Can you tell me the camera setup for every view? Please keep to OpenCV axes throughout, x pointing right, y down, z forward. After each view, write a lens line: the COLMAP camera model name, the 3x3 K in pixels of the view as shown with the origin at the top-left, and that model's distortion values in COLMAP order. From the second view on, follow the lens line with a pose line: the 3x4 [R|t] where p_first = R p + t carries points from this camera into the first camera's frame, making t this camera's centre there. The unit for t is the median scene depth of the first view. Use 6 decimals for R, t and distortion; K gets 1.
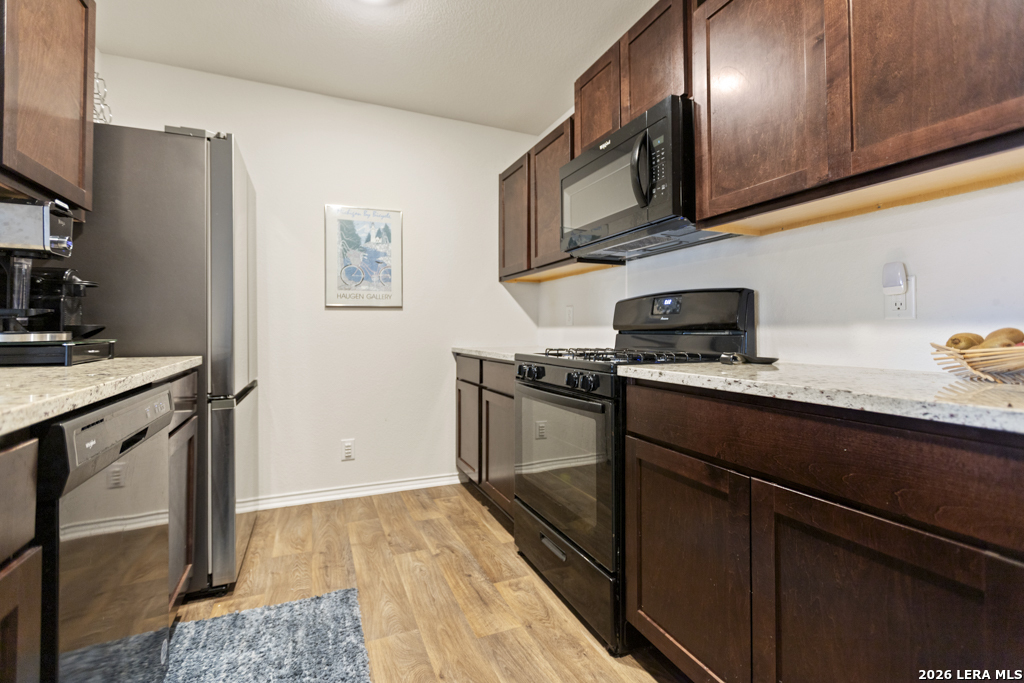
lens RADIAL K [[450.4, 0, 506.1], [0, 450.4, 323.3], [0, 0, 1]] dist [0.002641, -0.002669]
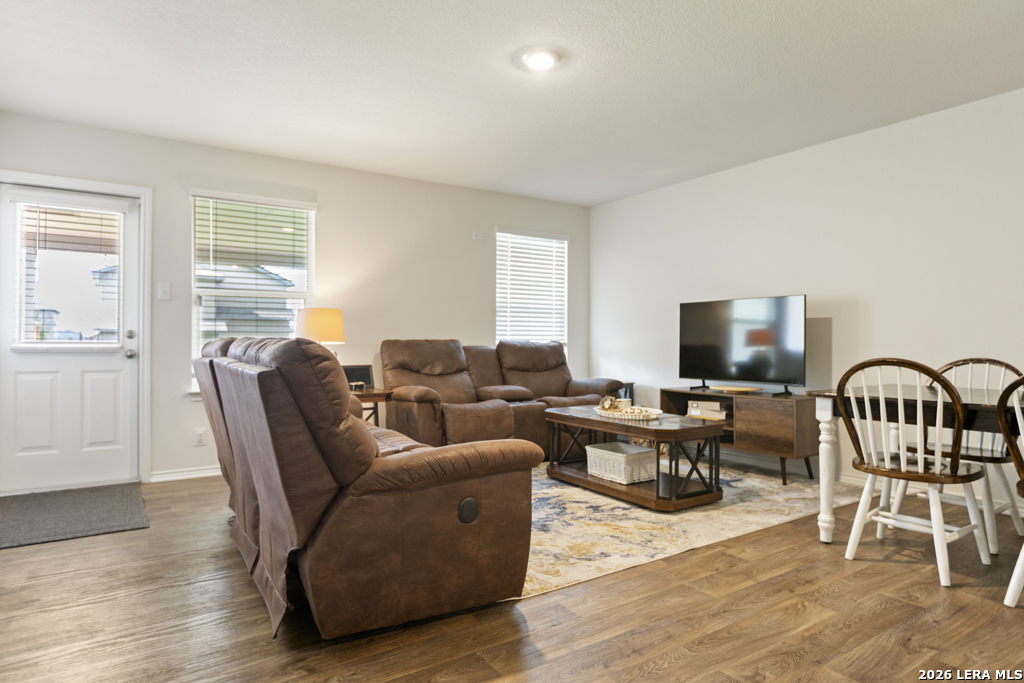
lens RADIAL K [[604.6, 0, 511.1], [0, 604.6, 340.0], [0, 0, 1]] dist [-0.002574, -0.001853]
pose [[-0.184690, 0.001261, 0.982796, -1.722466], [-0.016273, 0.999858, -0.004341, 0.041274], [-0.982662, -0.016795, -0.184644, 2.073100]]
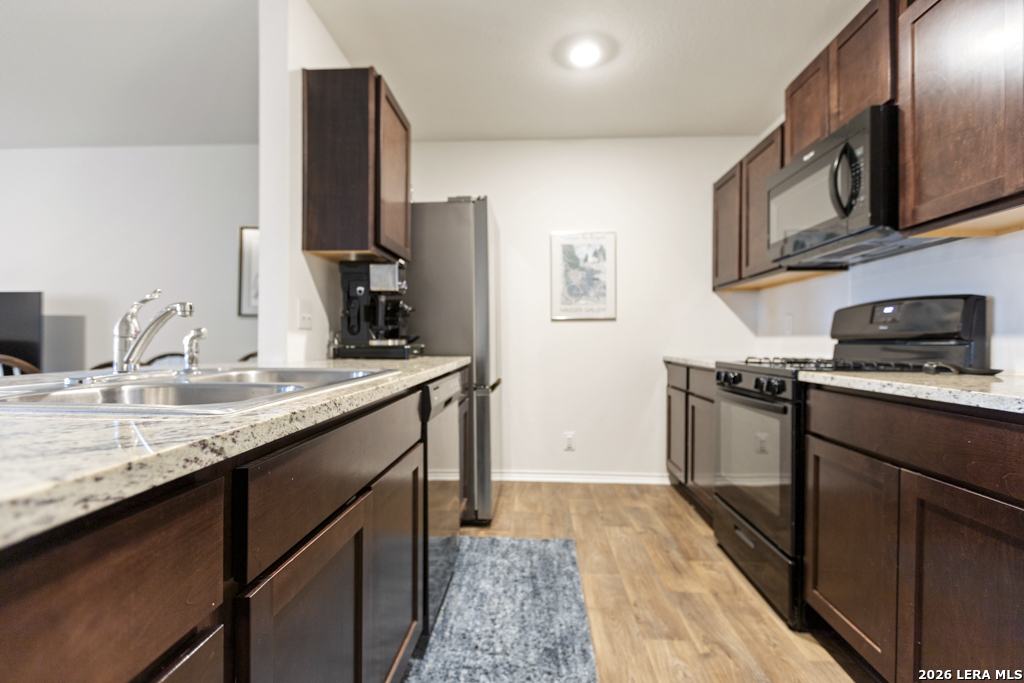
lens RADIAL K [[481.7, 0, 517.4], [0, 481.7, 341.8], [0, 0, 1]] dist [0.022888, 0.000098]
pose [[0.899910, 0.004617, -0.436050, 0.118644], [0.003375, 0.999840, 0.017551, -0.001235], [0.436062, -0.017266, 0.899751, -0.296320]]
